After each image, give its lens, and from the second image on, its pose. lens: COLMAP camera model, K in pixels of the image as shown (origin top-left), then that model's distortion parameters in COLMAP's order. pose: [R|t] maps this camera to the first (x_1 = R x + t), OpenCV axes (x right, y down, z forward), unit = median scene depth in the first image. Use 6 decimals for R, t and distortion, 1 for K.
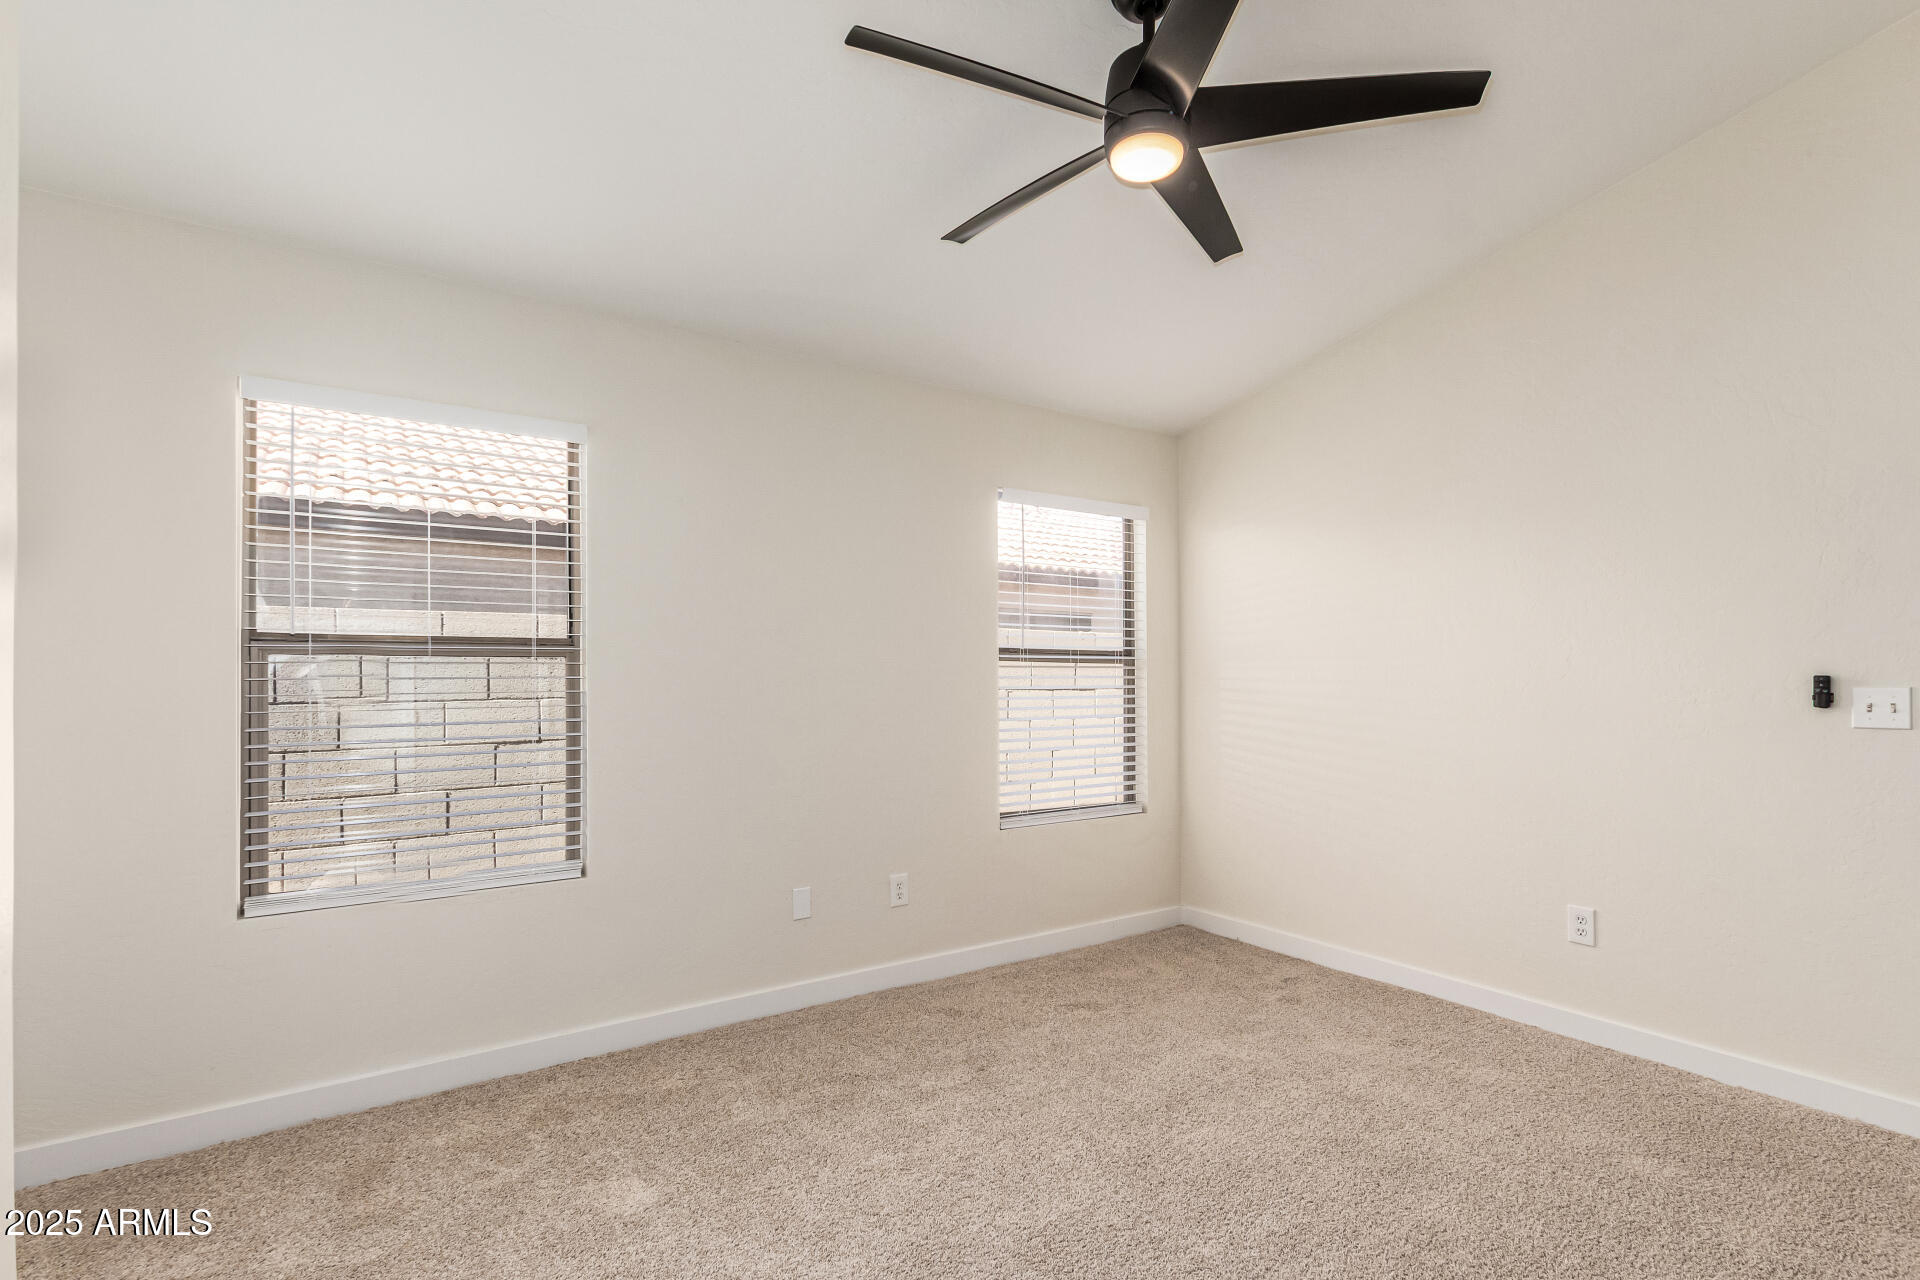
lens RADIAL K [[892.7, 0, 962.0], [0, 892.7, 666.2], [0, 0, 1]] dist [0.003201, -0.000267]
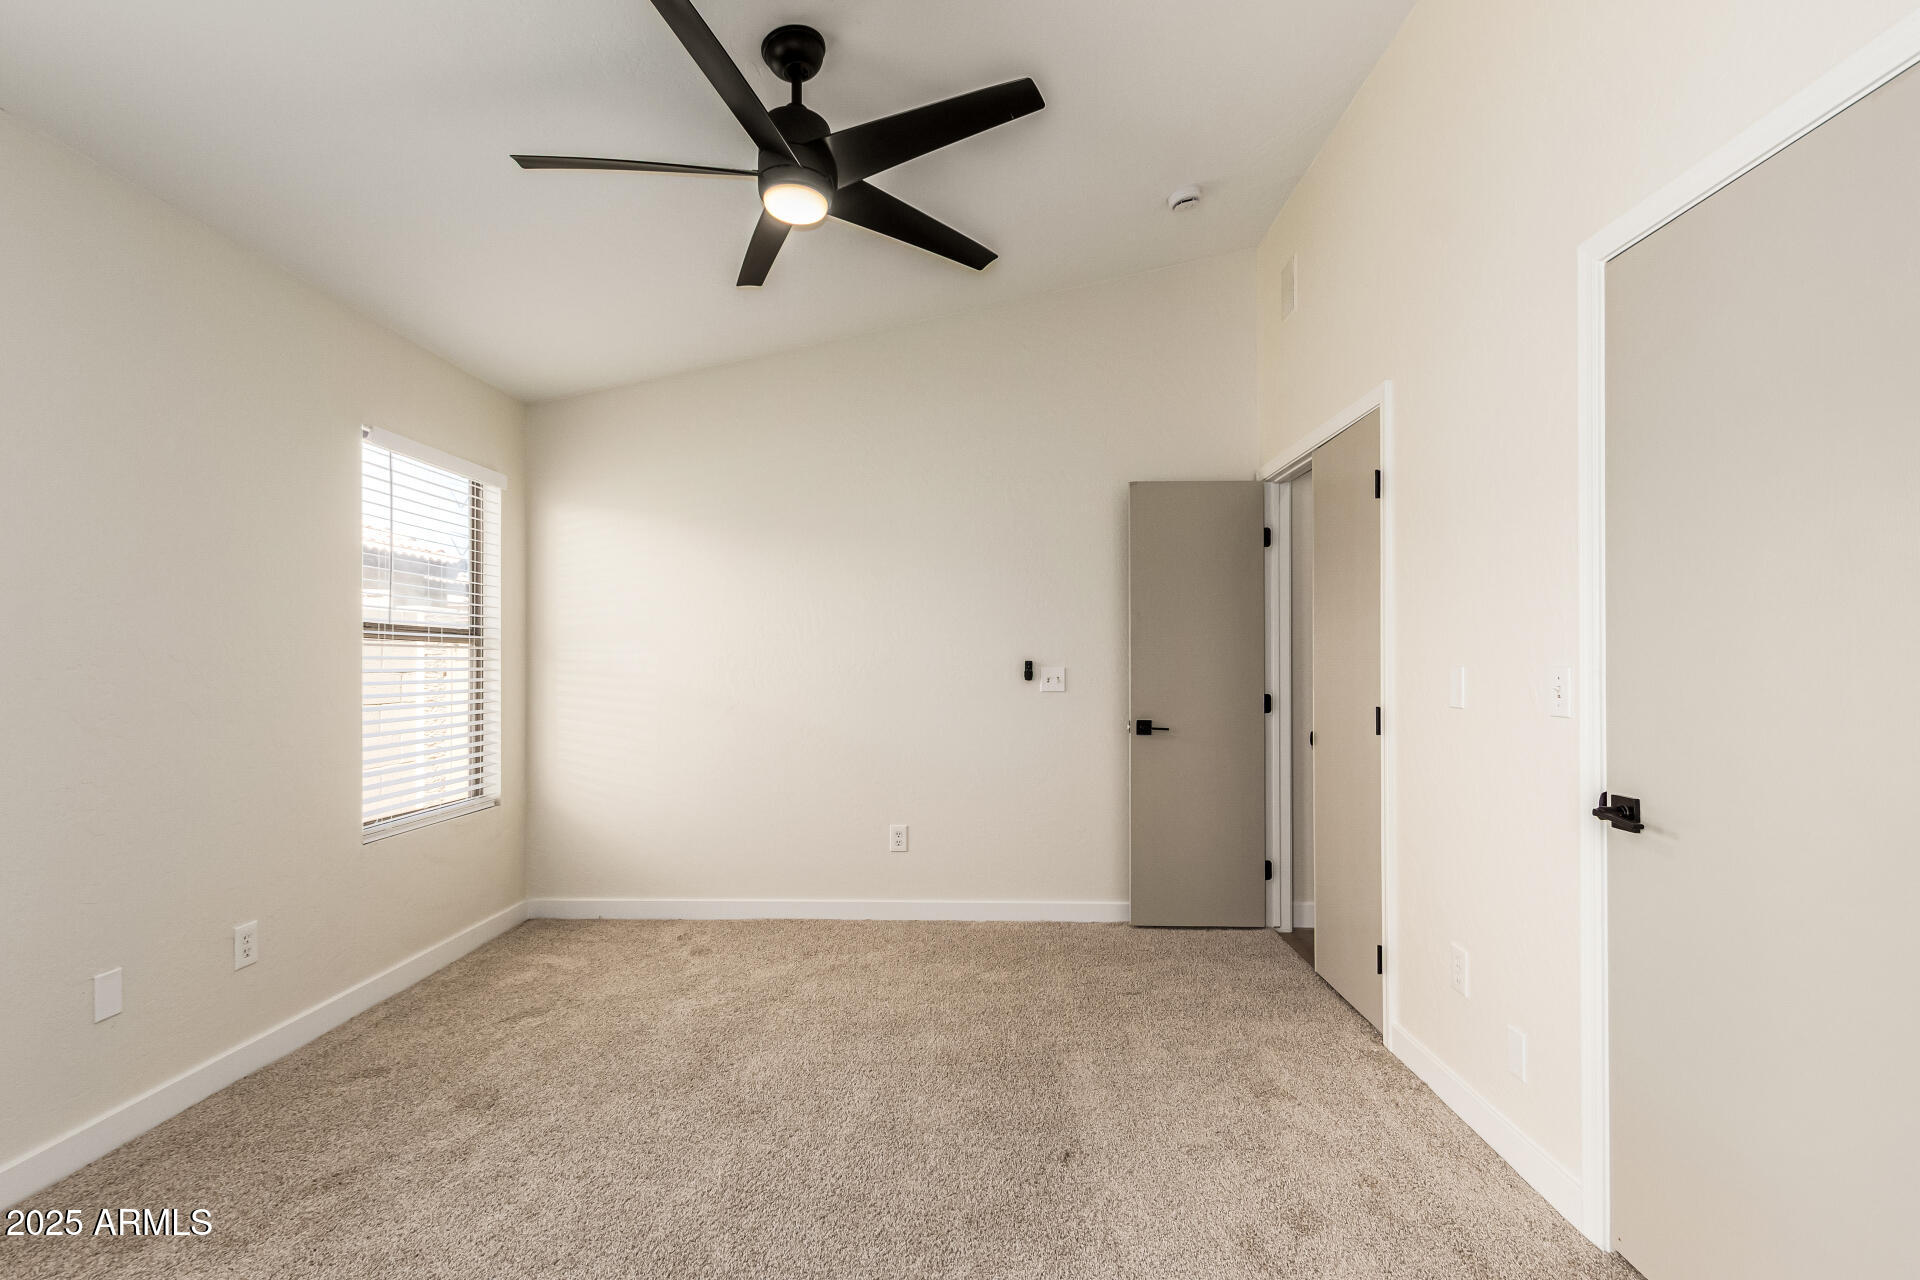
lens RADIAL K [[902.4, 0, 958.6], [0, 902.4, 657.0], [0, 0, 1]] dist [-0.000045, -0.000503]
pose [[0.578616, 0.008393, 0.815557, -0.342690], [-0.016296, 0.999866, 0.001271, 0.002538], [-0.815437, -0.014025, 0.578675, 0.093307]]
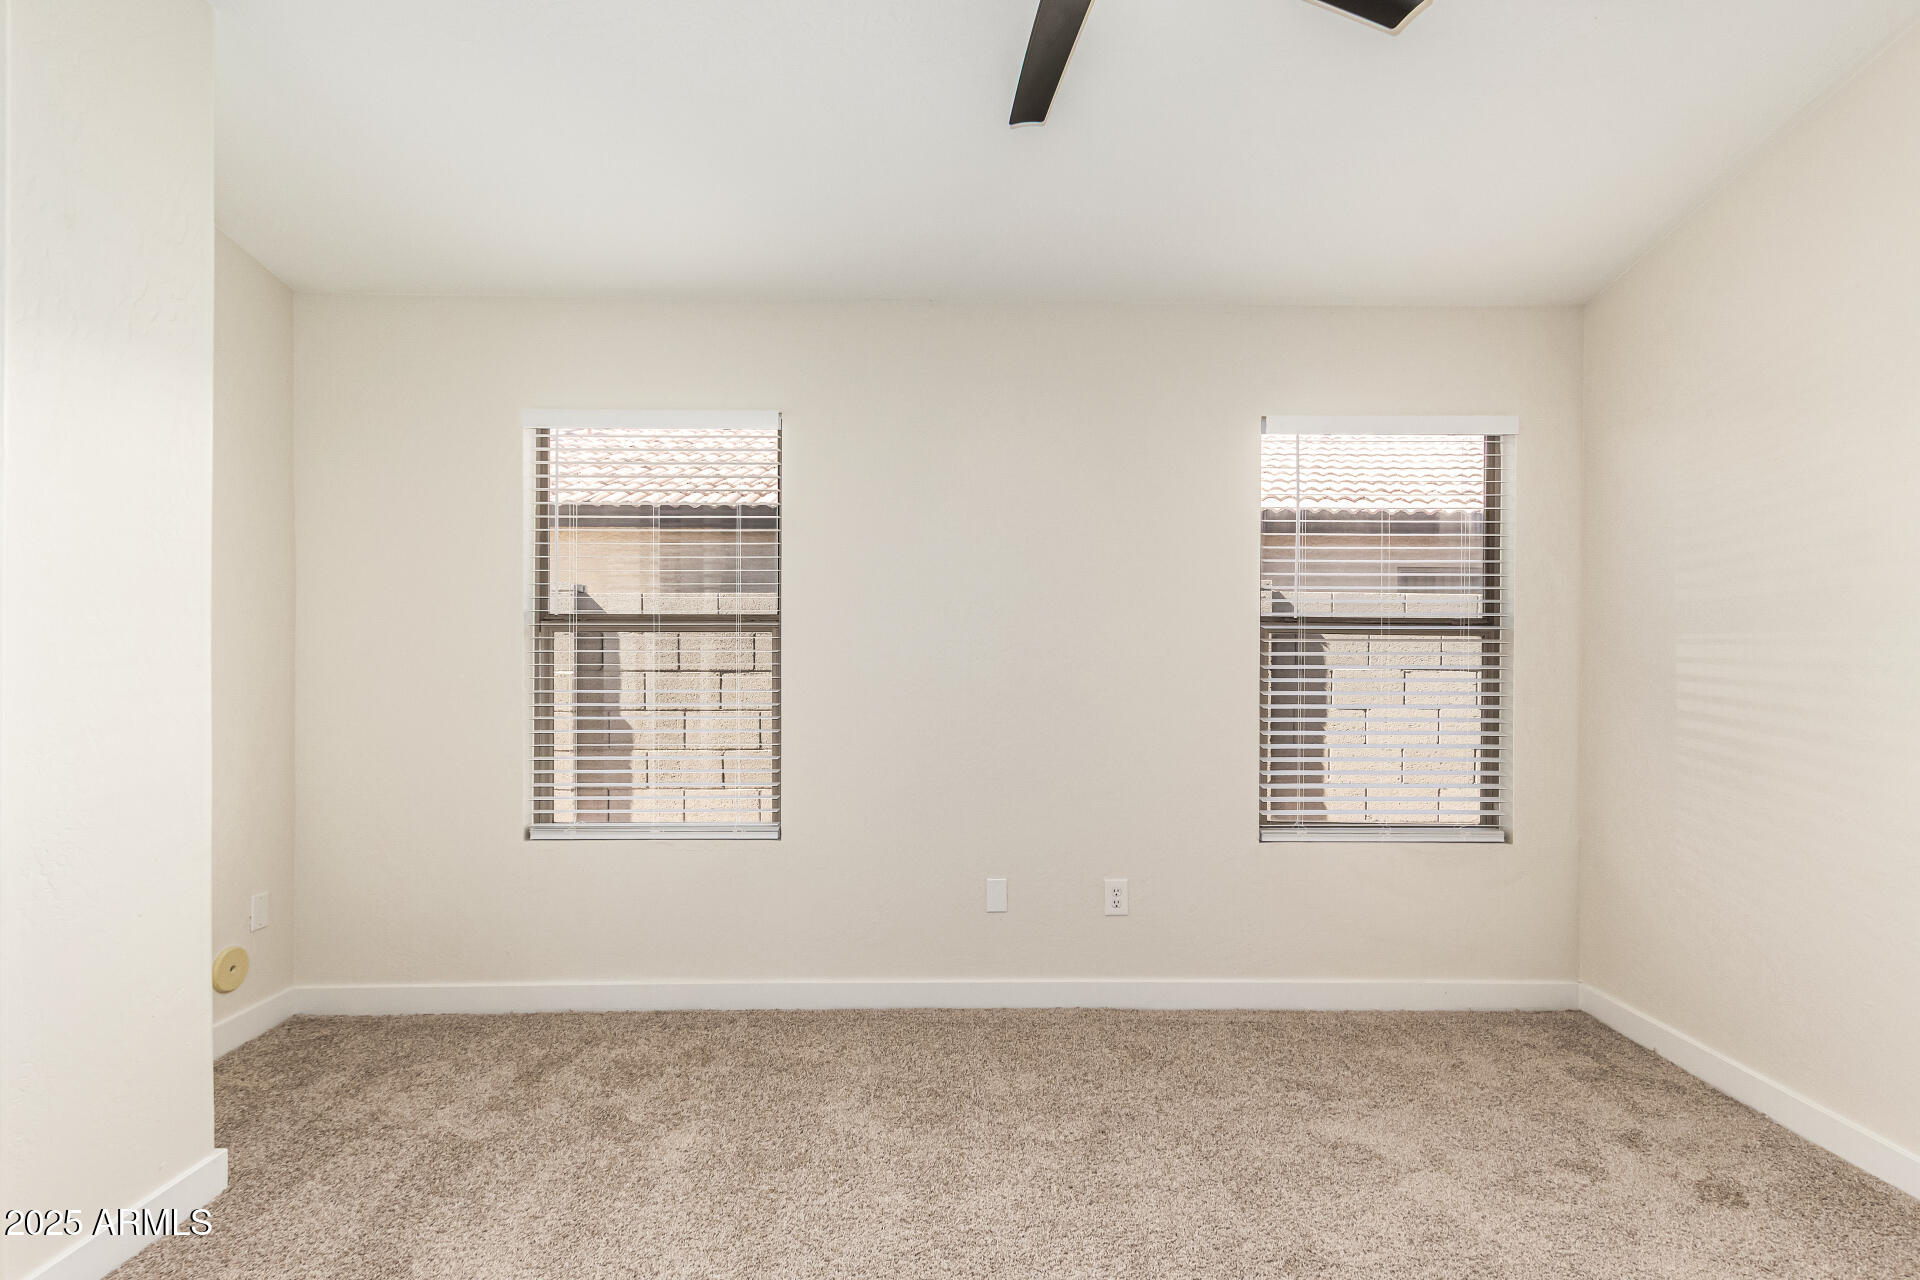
lens RADIAL K [[897.1, 0, 959.5], [0, 897.1, 652.9], [0, 0, 1]] dist [0.007613, -0.001629]
pose [[0.837780, 0.005578, -0.545979, 0.280490], [0.001564, 0.999919, 0.012616, 0.001596], [0.546005, -0.011423, 0.837704, 0.189434]]
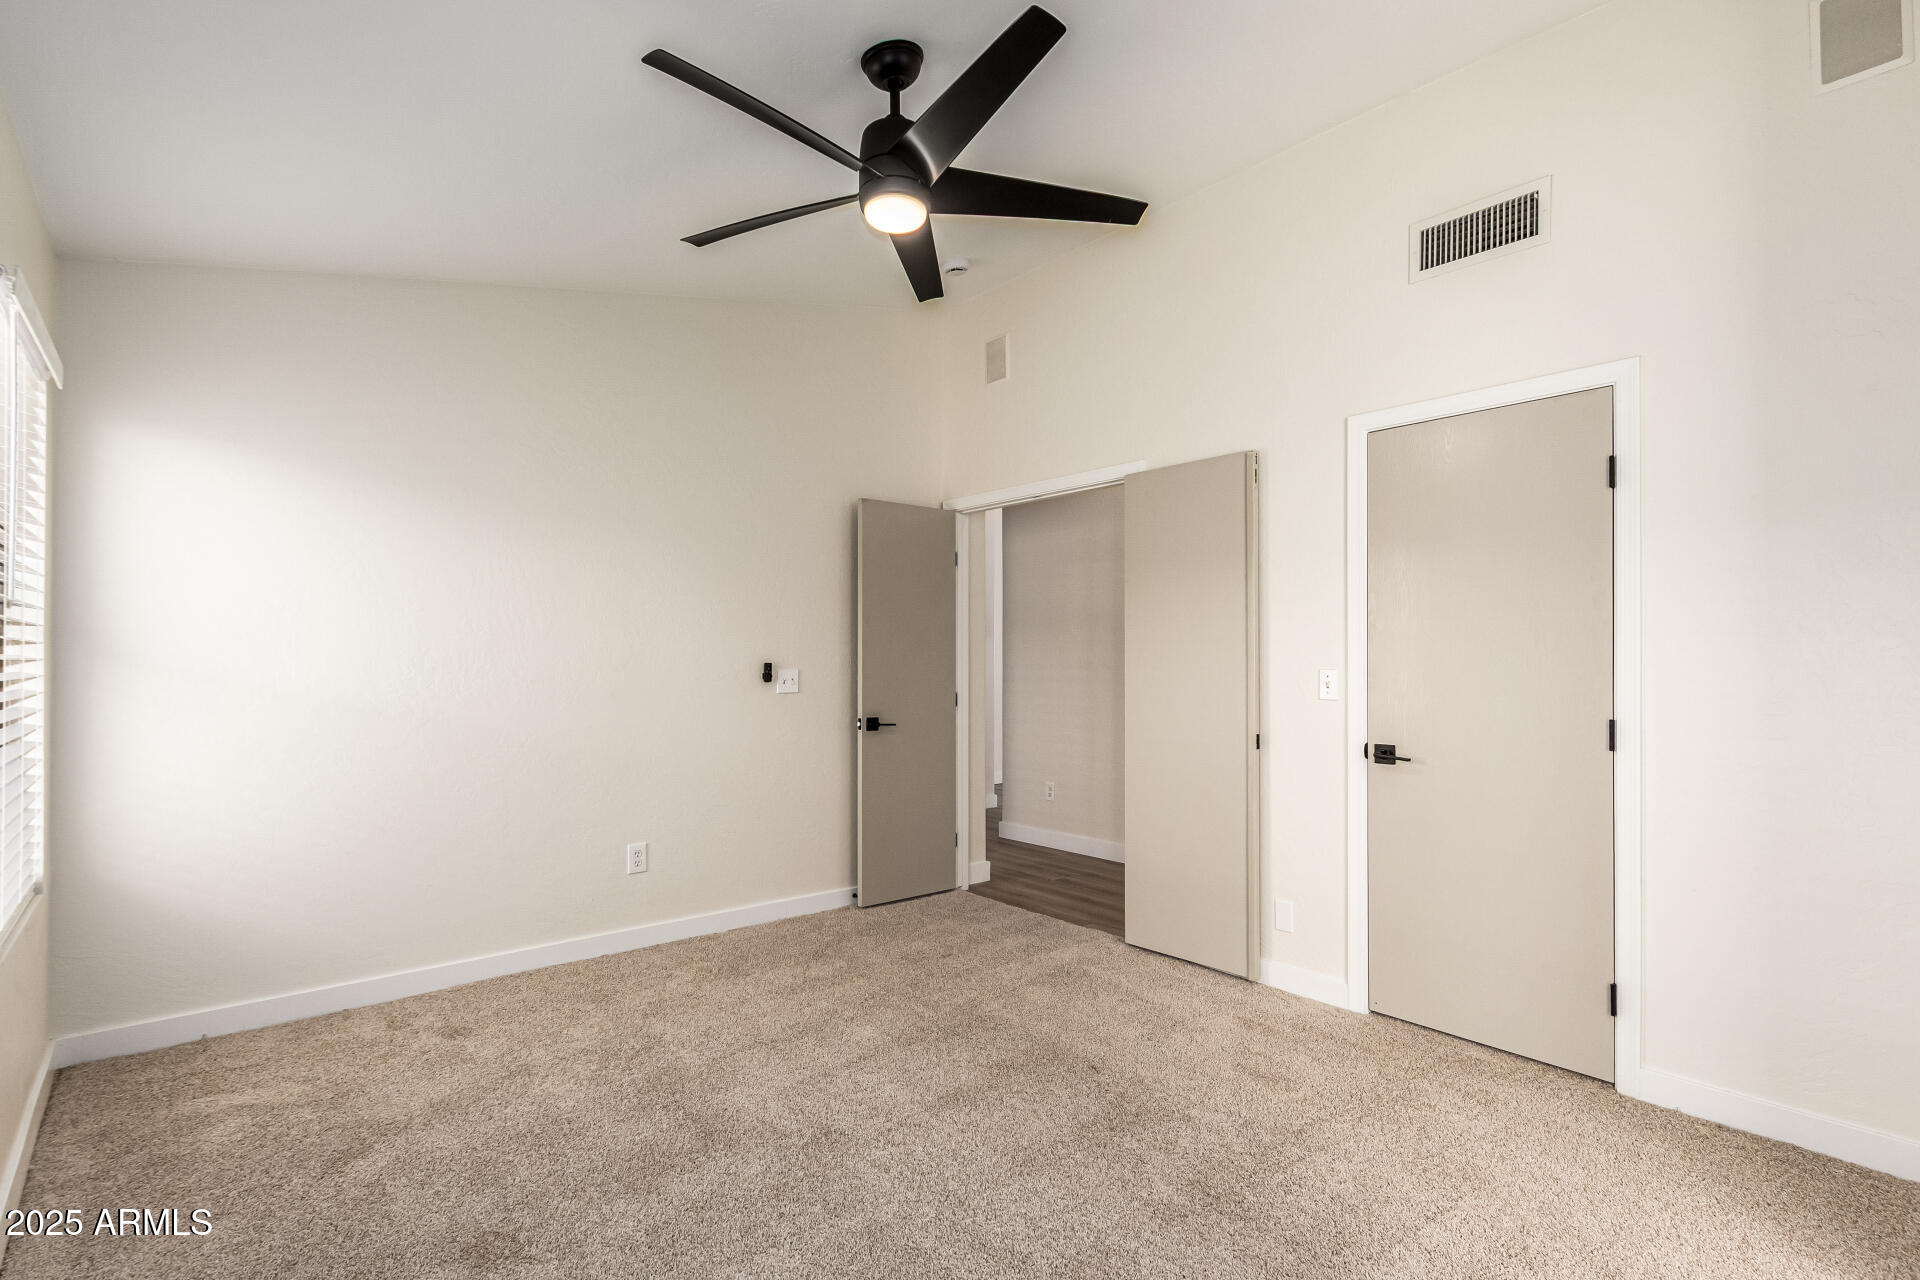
lens RADIAL K [[912.3, 0, 958.2], [0, 912.3, 654.8], [0, 0, 1]] dist [0.001409, -0.000574]
pose [[-0.114292, 0.010528, 0.993391, -0.546250], [-0.020417, 0.999708, -0.012944, 0.007378], [-0.993237, -0.021762, -0.114044, 0.591603]]
